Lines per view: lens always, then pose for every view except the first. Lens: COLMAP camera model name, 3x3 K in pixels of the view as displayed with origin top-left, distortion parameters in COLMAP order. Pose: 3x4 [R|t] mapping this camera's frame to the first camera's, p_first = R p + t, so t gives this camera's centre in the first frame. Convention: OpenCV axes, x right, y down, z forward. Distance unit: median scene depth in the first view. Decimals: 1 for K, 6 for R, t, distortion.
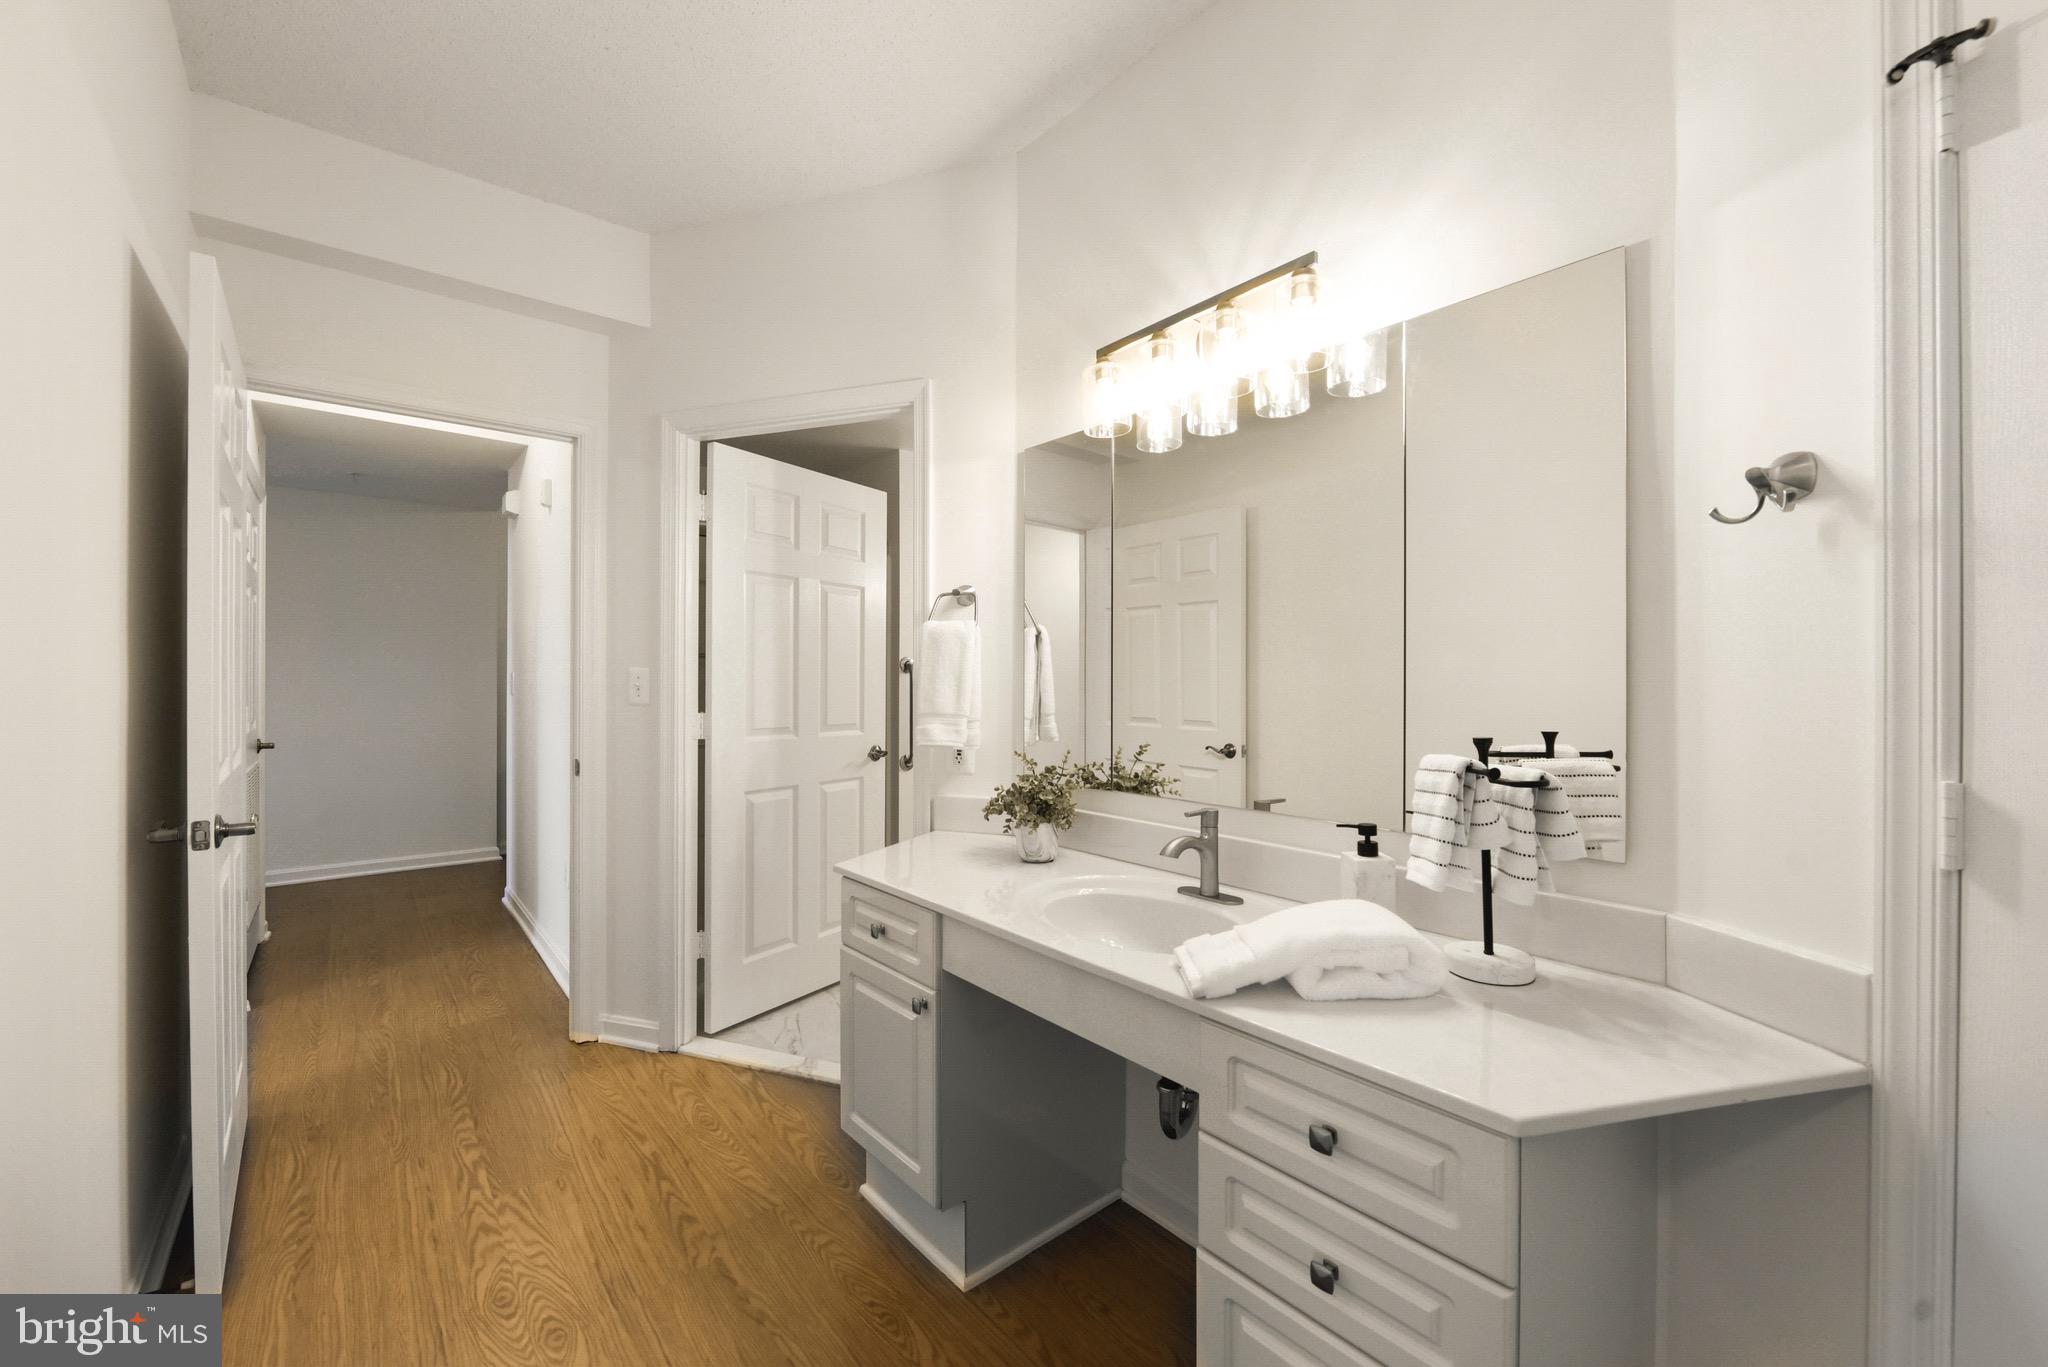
lens RADIAL K [[807.4, 0, 1034.2], [0, 807.4, 680.6], [0, 0, 1]] dist [-0.008183, -0.000294]
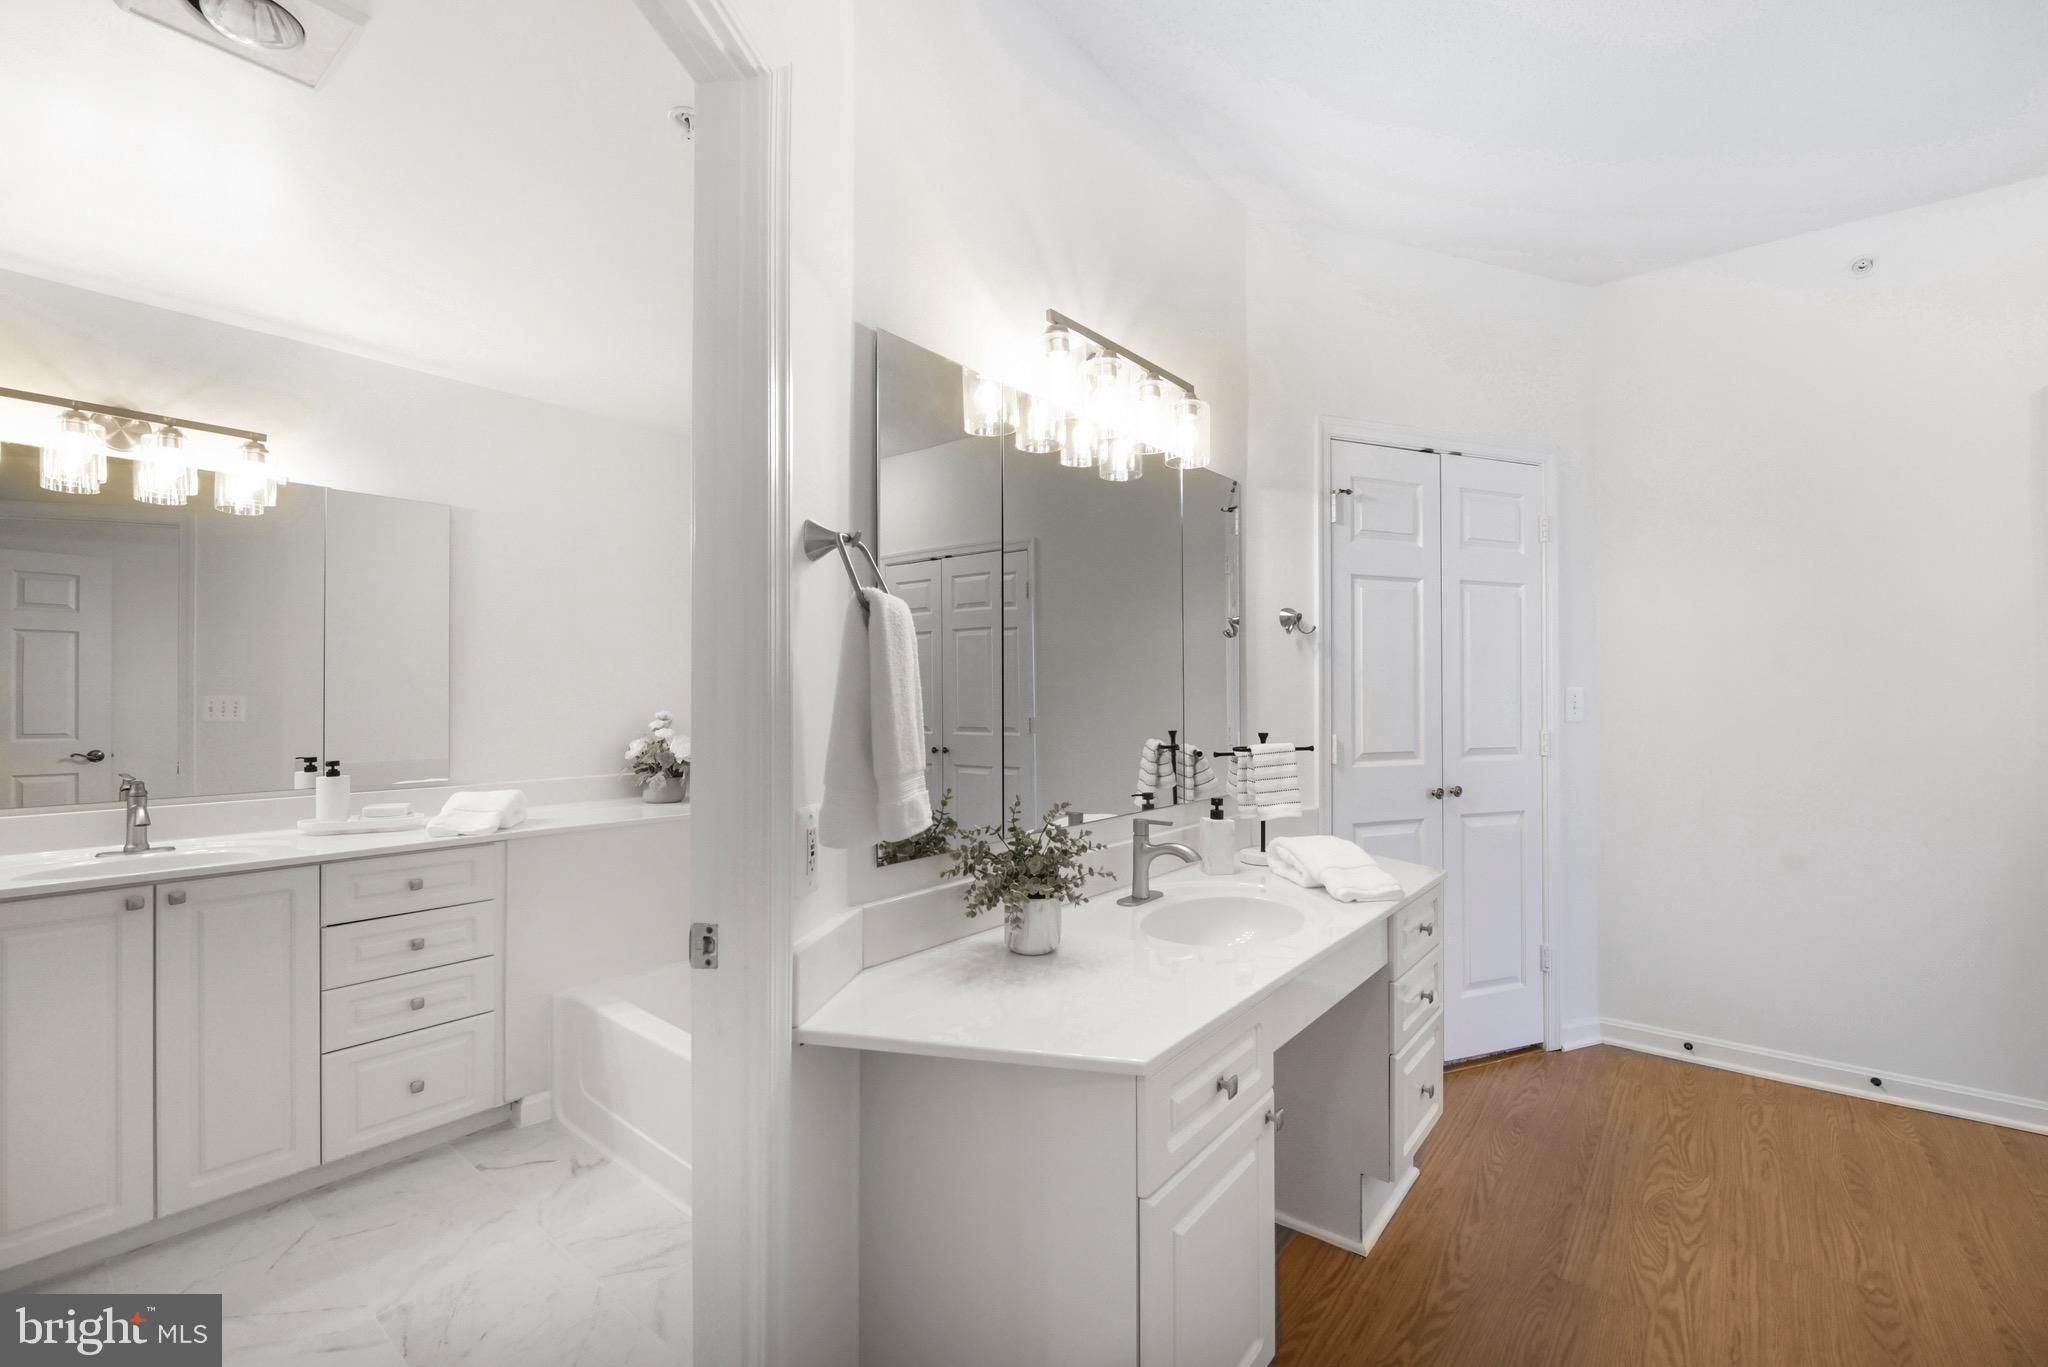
lens RADIAL K [[876.1, 0, 1029.3], [0, 876.1, 690.2], [0, 0, 1]] dist [-0.001240, -0.000121]
pose [[-0.191392, 0.004513, 0.981503, -1.316532], [-0.000572, 0.999989, -0.004709, -0.016434], [-0.981514, -0.001463, -0.191387, 1.950753]]
